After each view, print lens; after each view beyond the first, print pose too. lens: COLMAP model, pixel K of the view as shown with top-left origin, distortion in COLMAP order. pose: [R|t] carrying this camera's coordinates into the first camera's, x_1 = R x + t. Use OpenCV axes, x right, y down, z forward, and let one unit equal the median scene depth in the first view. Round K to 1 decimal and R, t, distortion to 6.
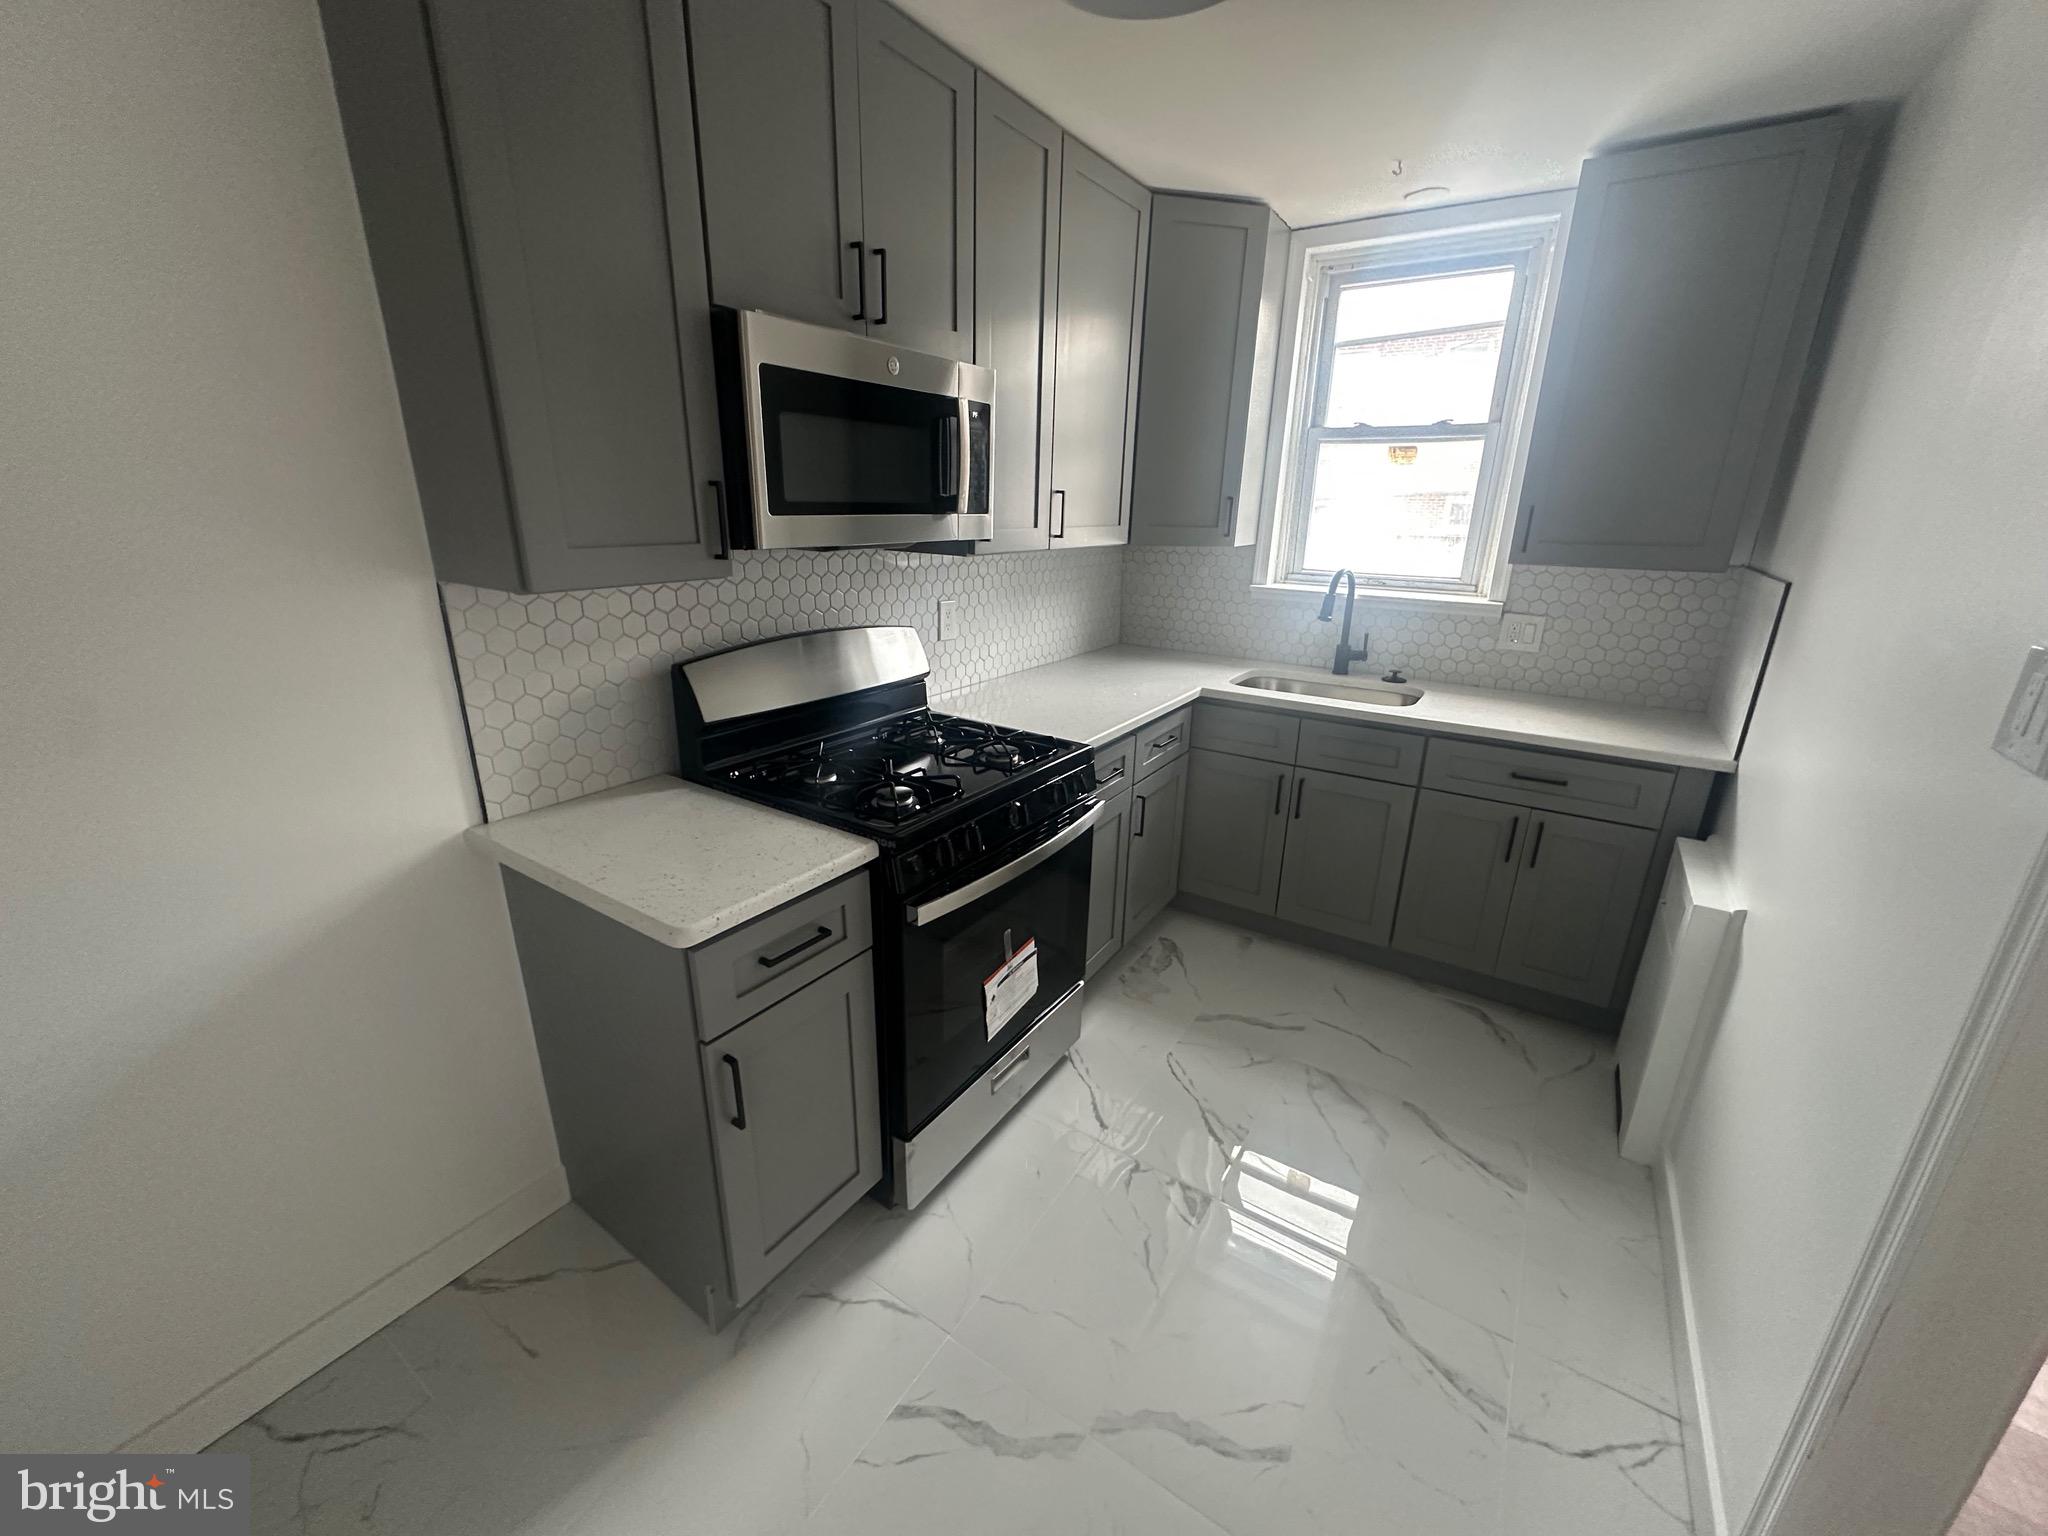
lens RADIAL K [[809.1, 0, 1024.0], [0, 809.1, 768.0], [0, 0, 1]] dist [-0.000276, -0.000024]
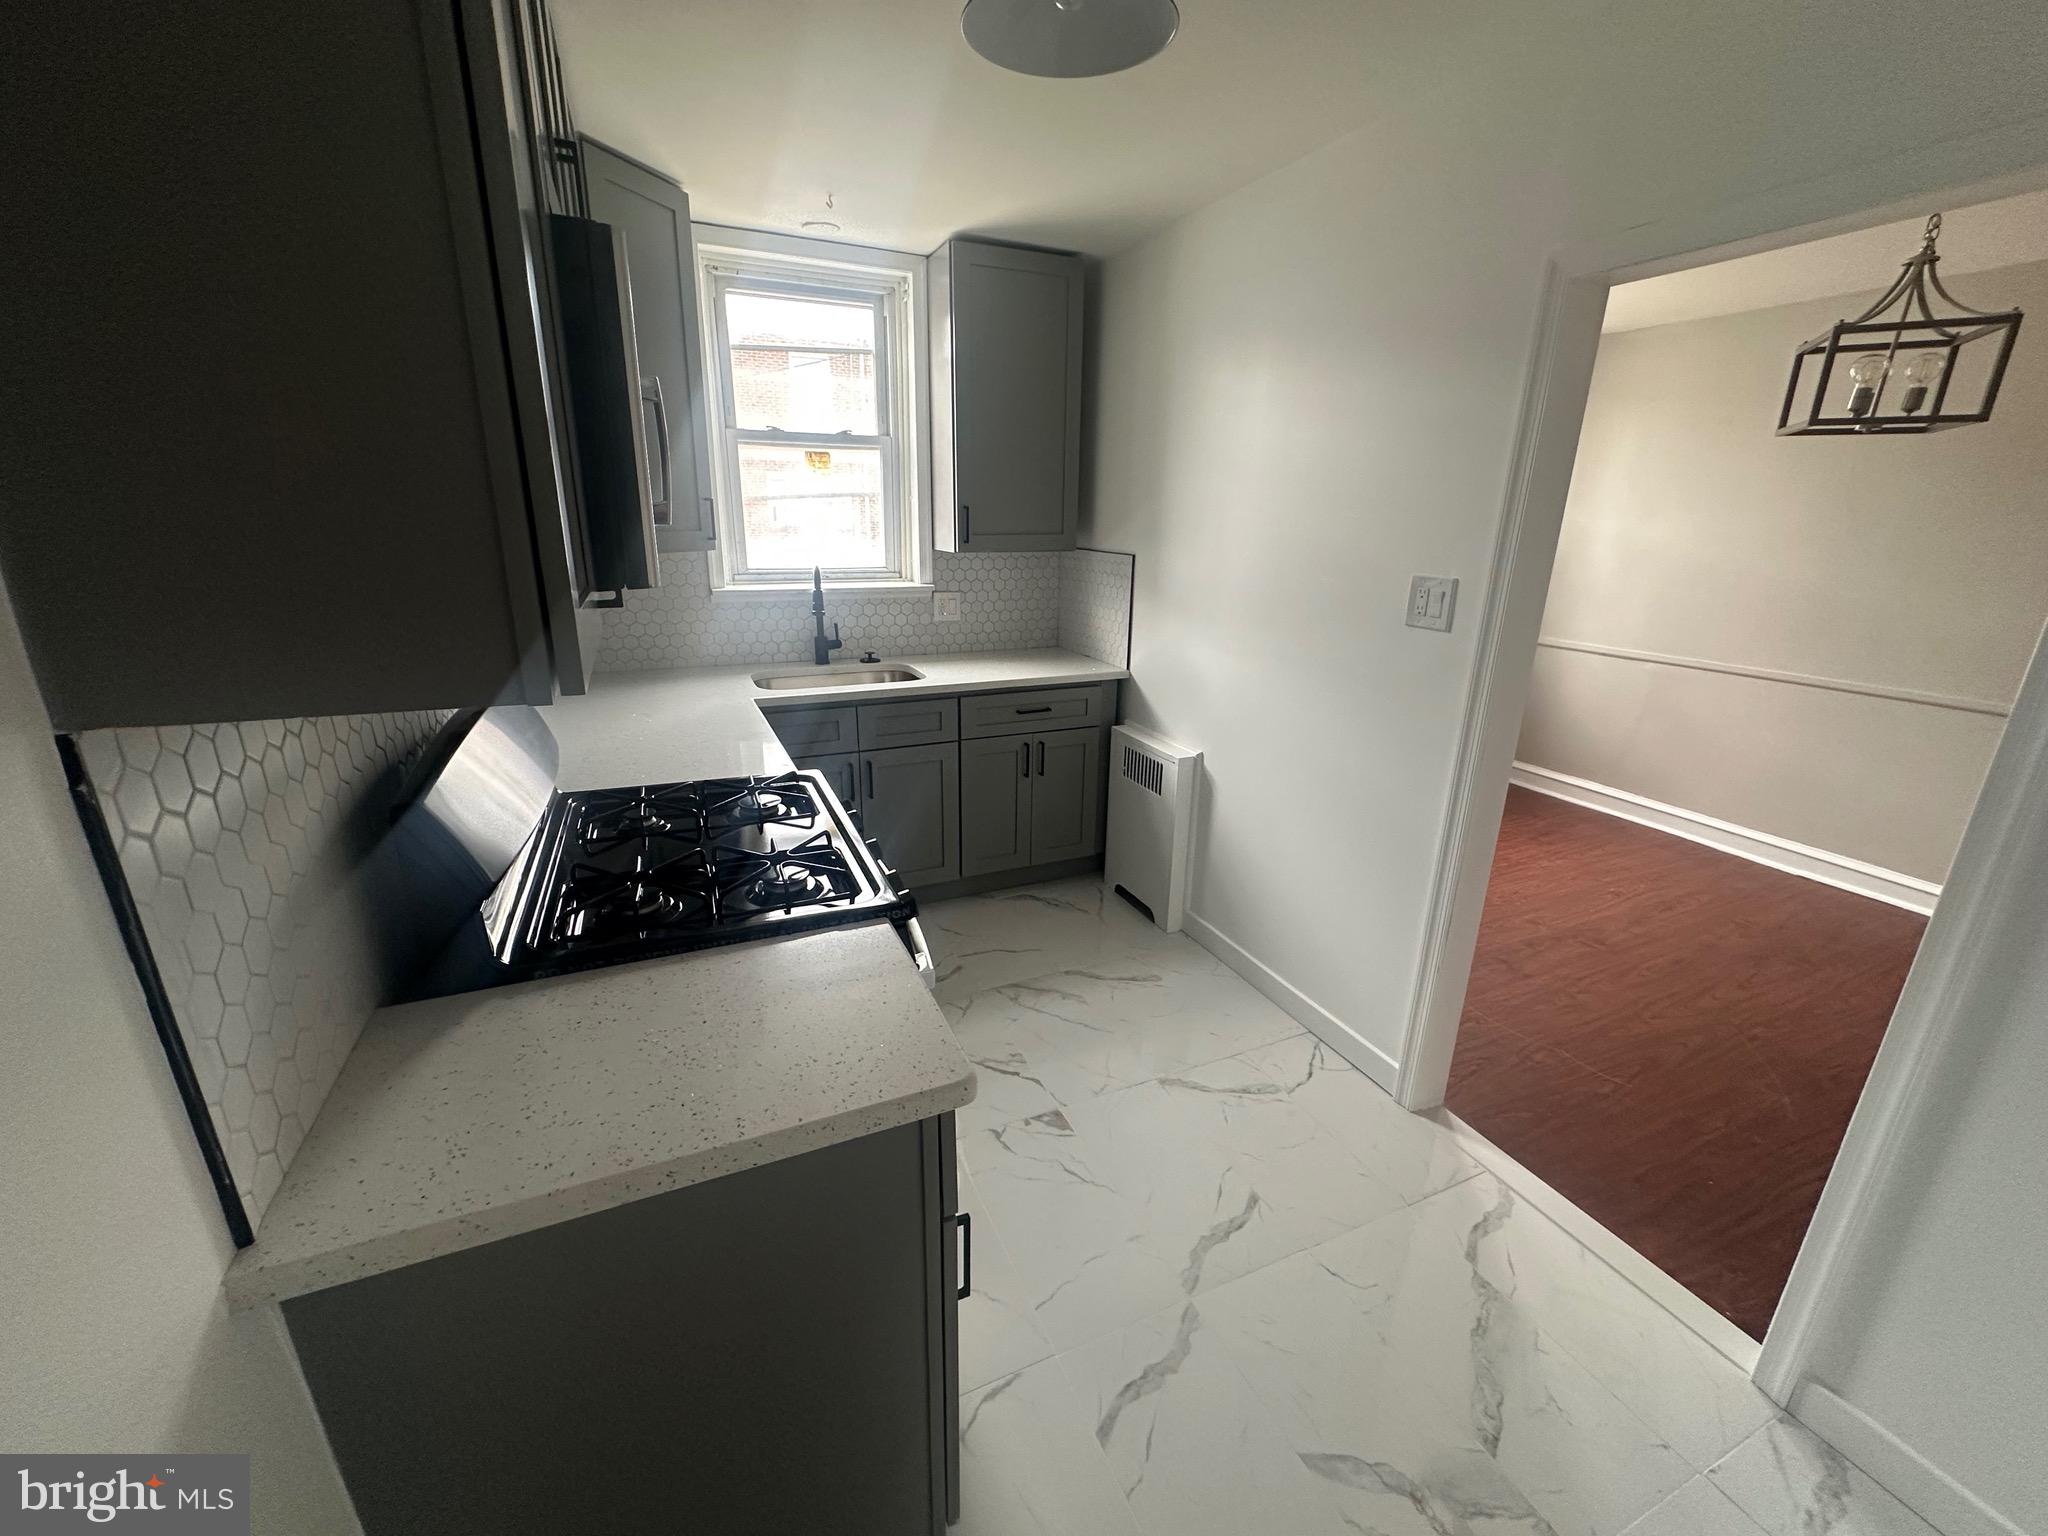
lens RADIAL K [[812.5, 0, 1024.0], [0, 812.5, 768.0], [0, 0, 1]] dist [-0.003001, -0.000077]
pose [[0.541794, -0.262950, 0.798321, -0.437493], [0.258427, 0.955910, 0.139471, -0.080545], [-0.799796, 0.130743, 0.585860, 0.218984]]
